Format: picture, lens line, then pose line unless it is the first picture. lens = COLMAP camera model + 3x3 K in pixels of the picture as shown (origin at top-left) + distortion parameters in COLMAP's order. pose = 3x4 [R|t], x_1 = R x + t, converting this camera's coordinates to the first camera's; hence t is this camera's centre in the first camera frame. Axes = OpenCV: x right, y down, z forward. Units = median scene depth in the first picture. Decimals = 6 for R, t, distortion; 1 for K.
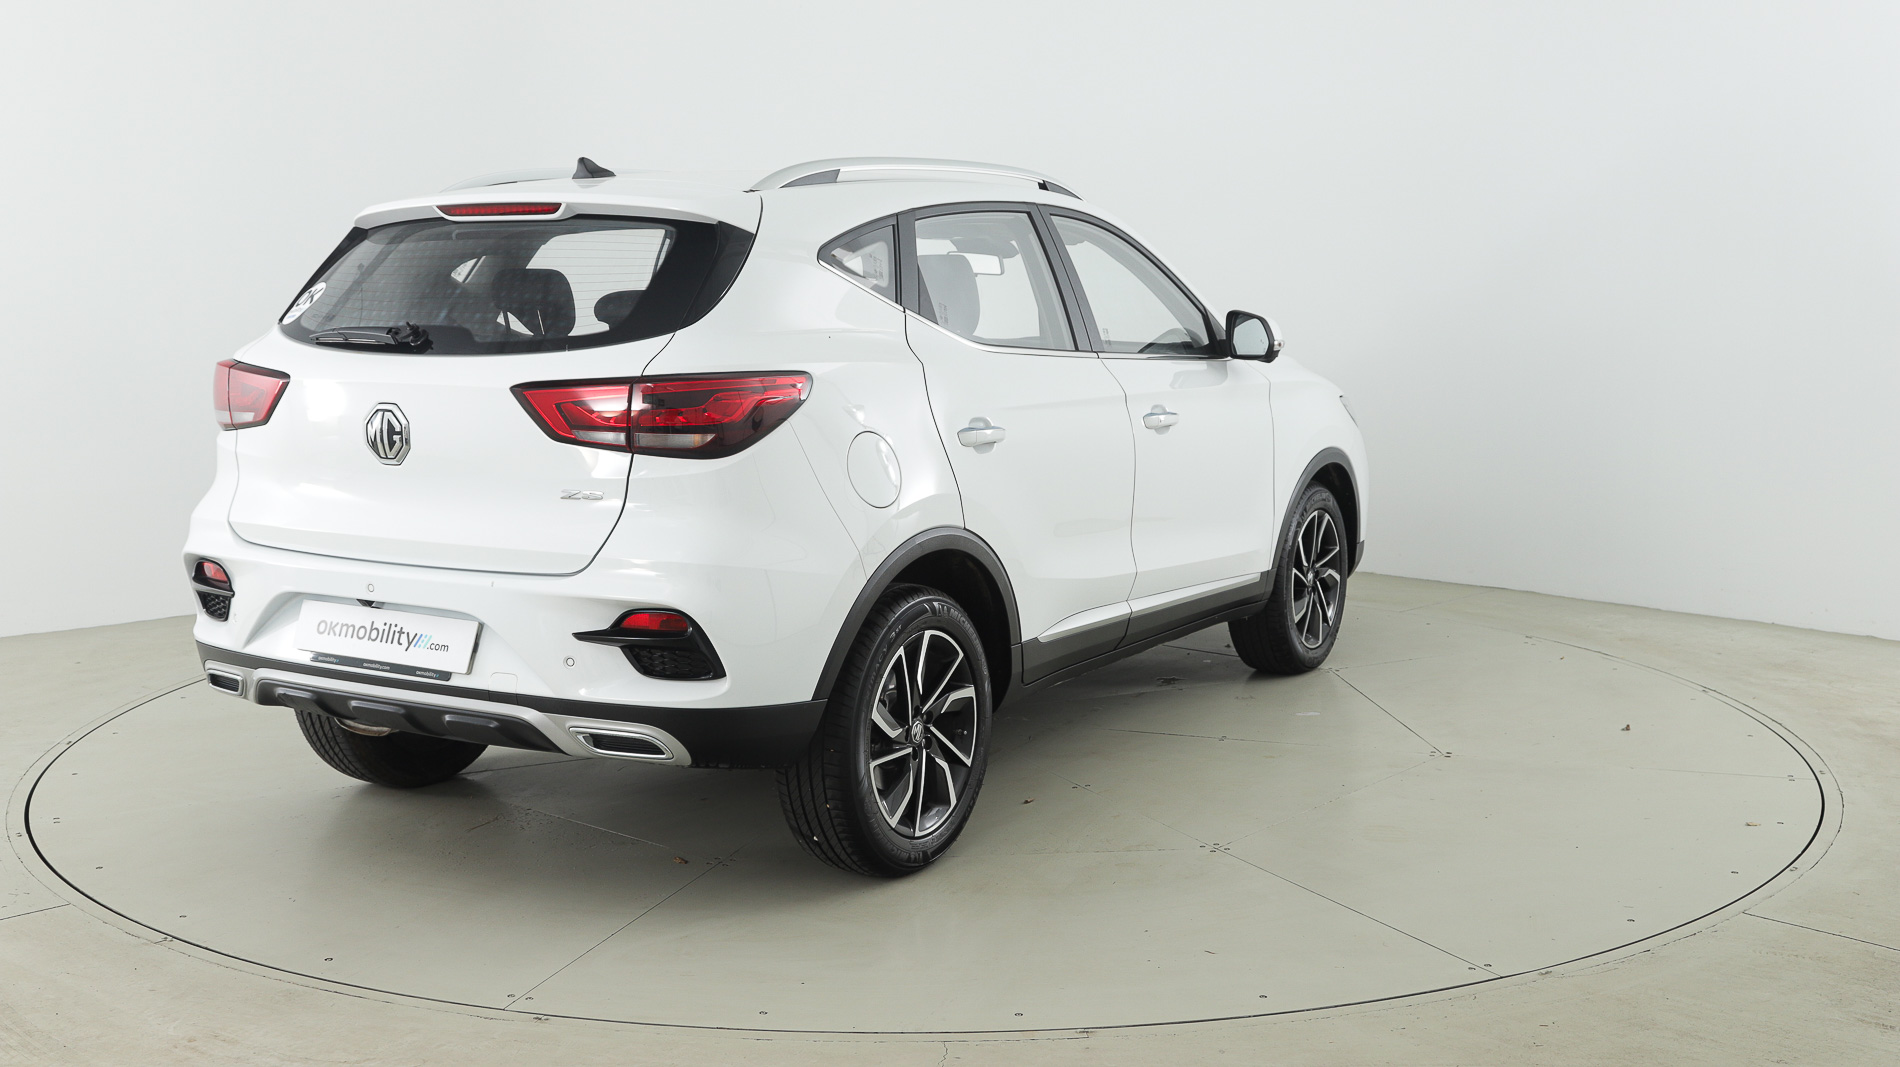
lens RADIAL K [[1987.2, 0, 916.3], [0, 1987.2, 626.2], [0, 0, 1]] dist [0.015231, 0.000000]
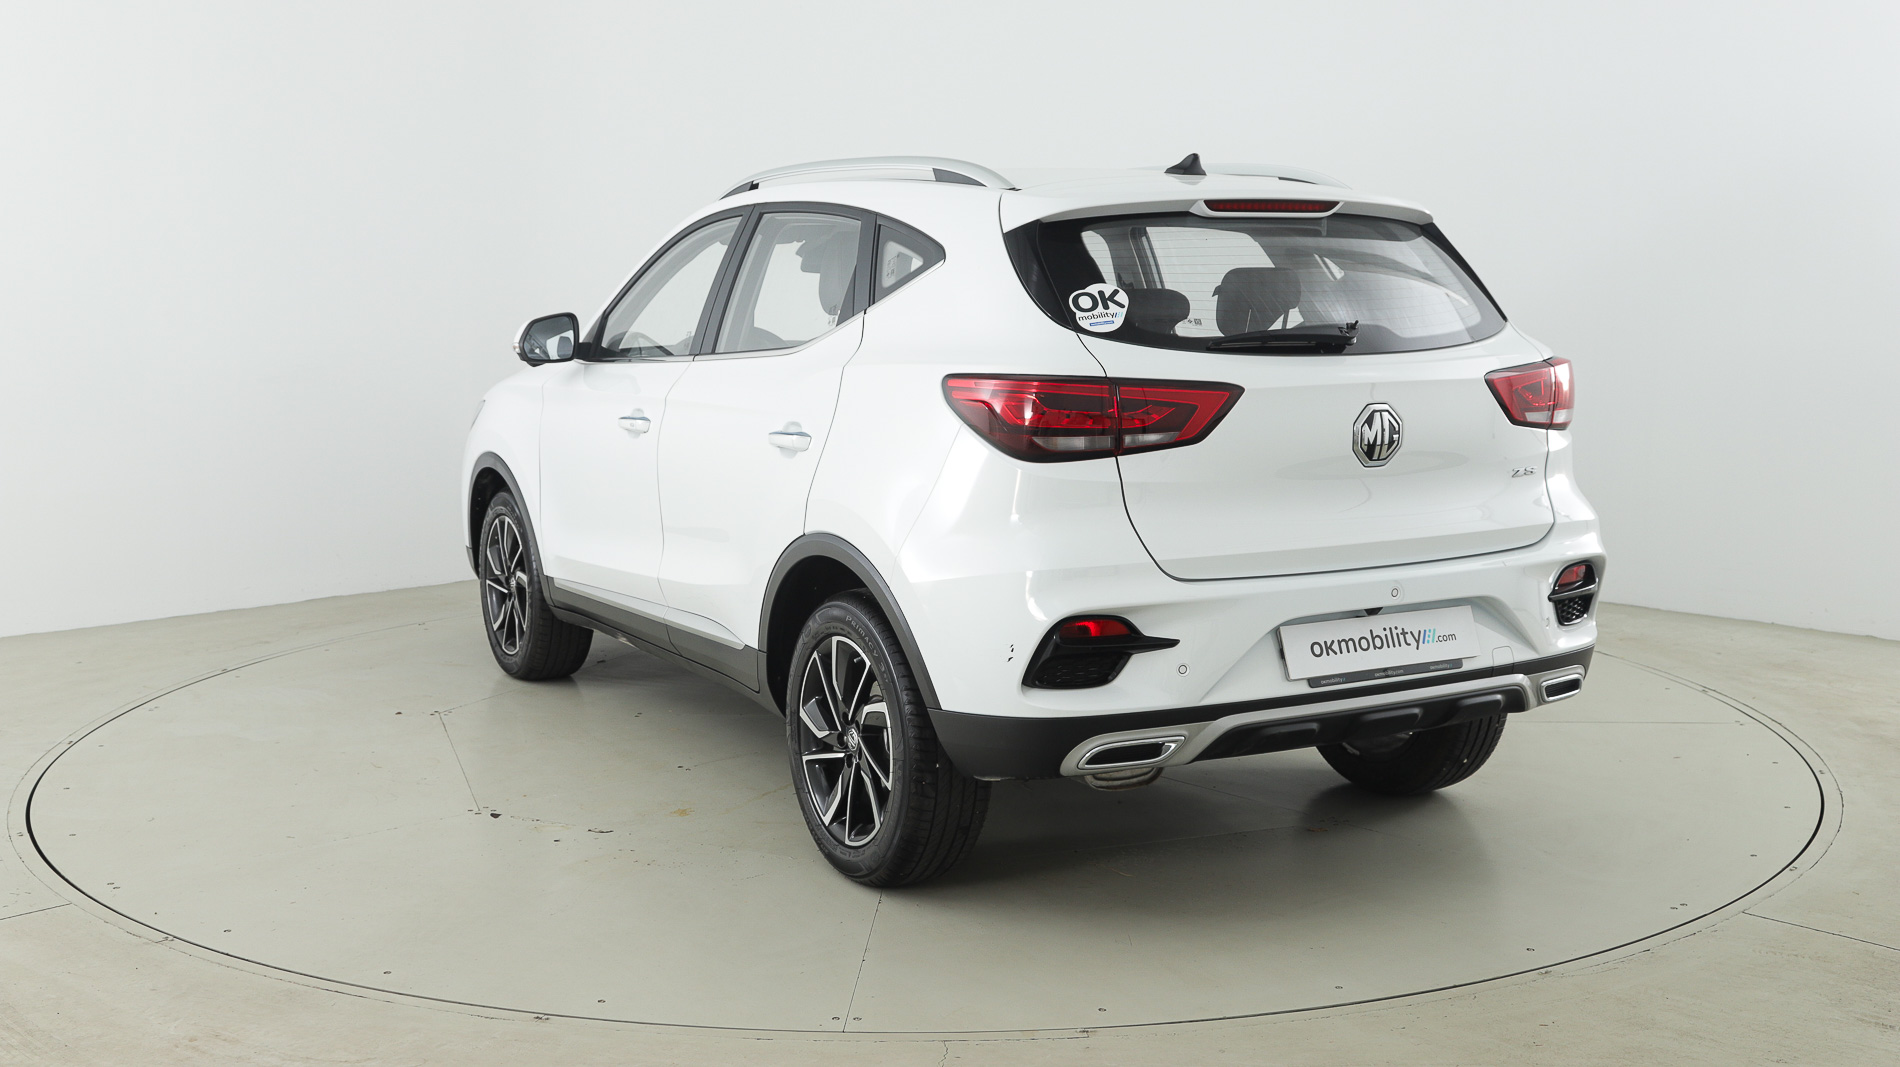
lens RADIAL K [[1987.2, 0, 942.7], [0, 1987.2, 593.4], [0, 0, 1]] dist [0.015231, 0.000000]
pose [[0.493673, -0.142899, 0.857827, -1.225855], [0.156280, 0.984927, 0.074134, -0.126279], [-0.855490, 0.097464, 0.508564, 0.696561]]
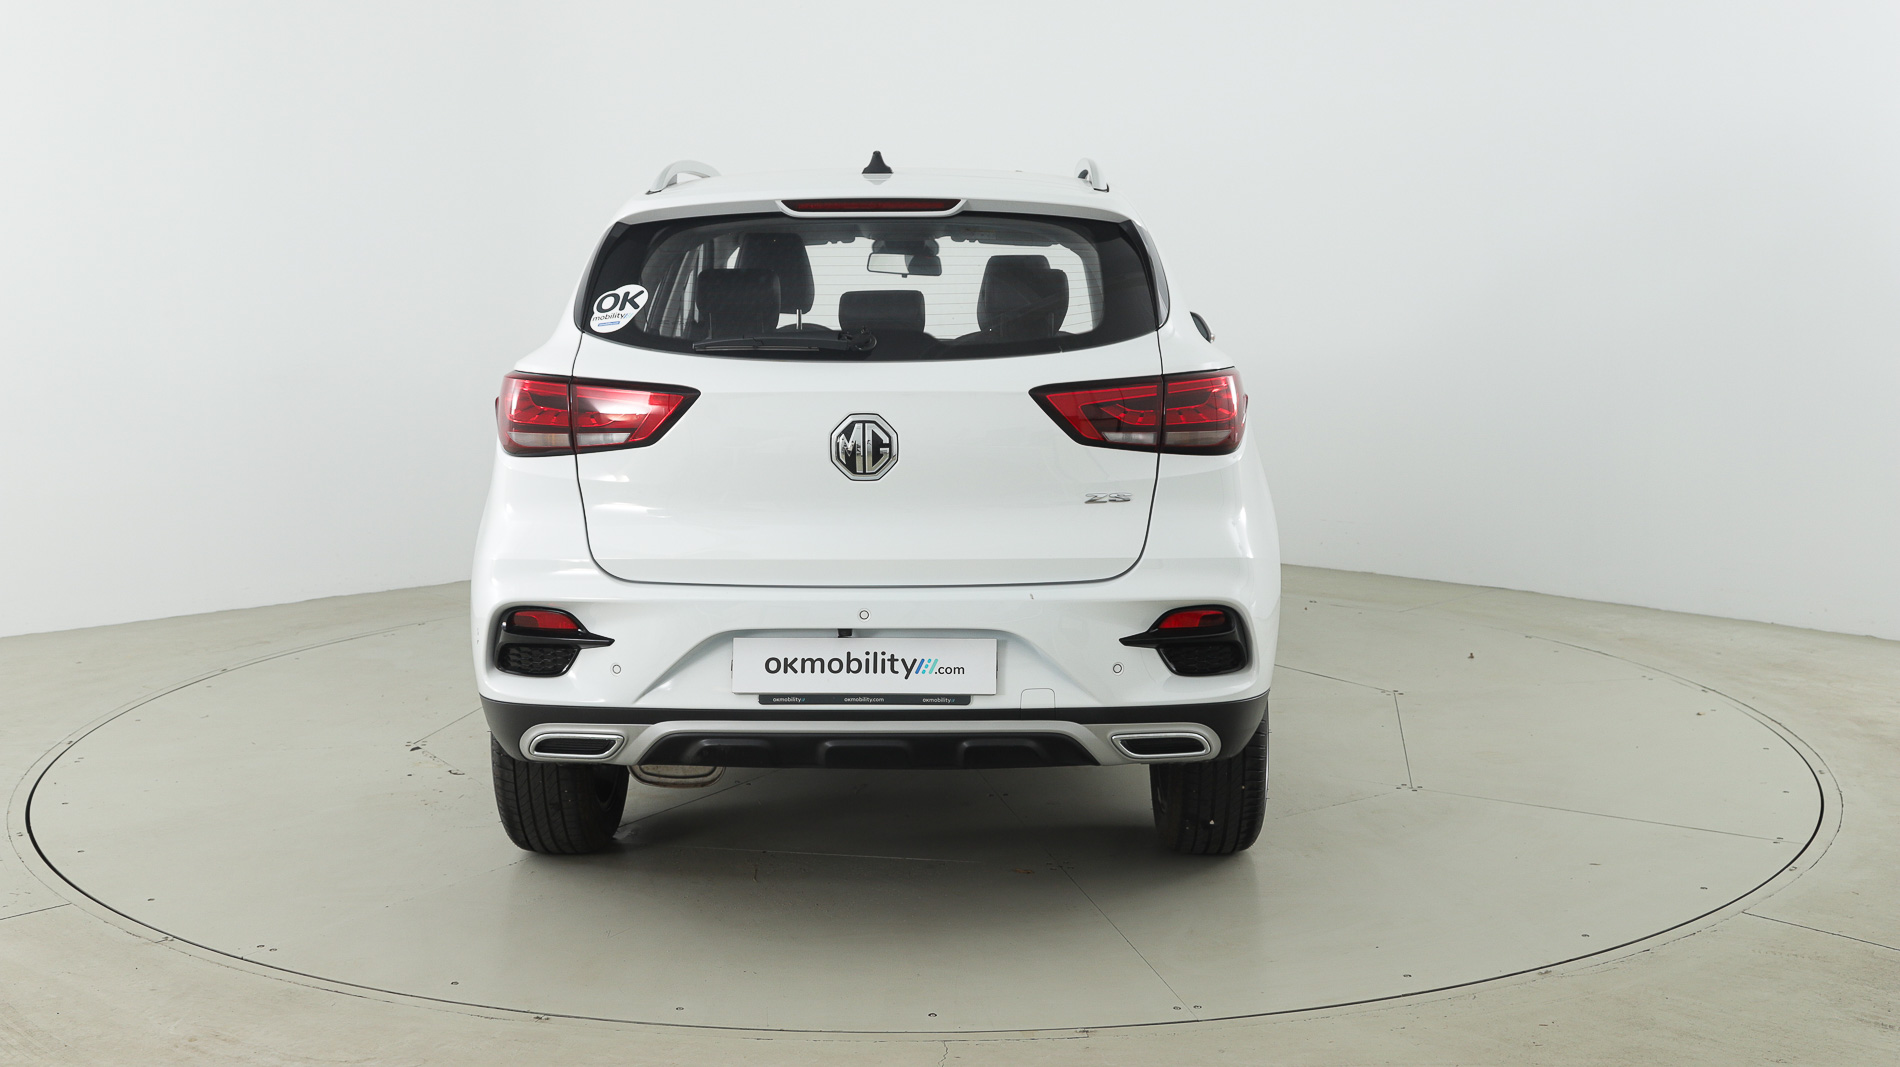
lens RADIAL K [[1987.2, 0, 914.6], [0, 1987.2, 521.5], [0, 0, 1]] dist [0.015231, 0.000000]
pose [[0.868858, -0.071048, 0.489936, -0.703987], [0.090581, 0.995757, -0.016237, -0.045301], [-0.486703, 0.058486, 0.871607, 0.186397]]
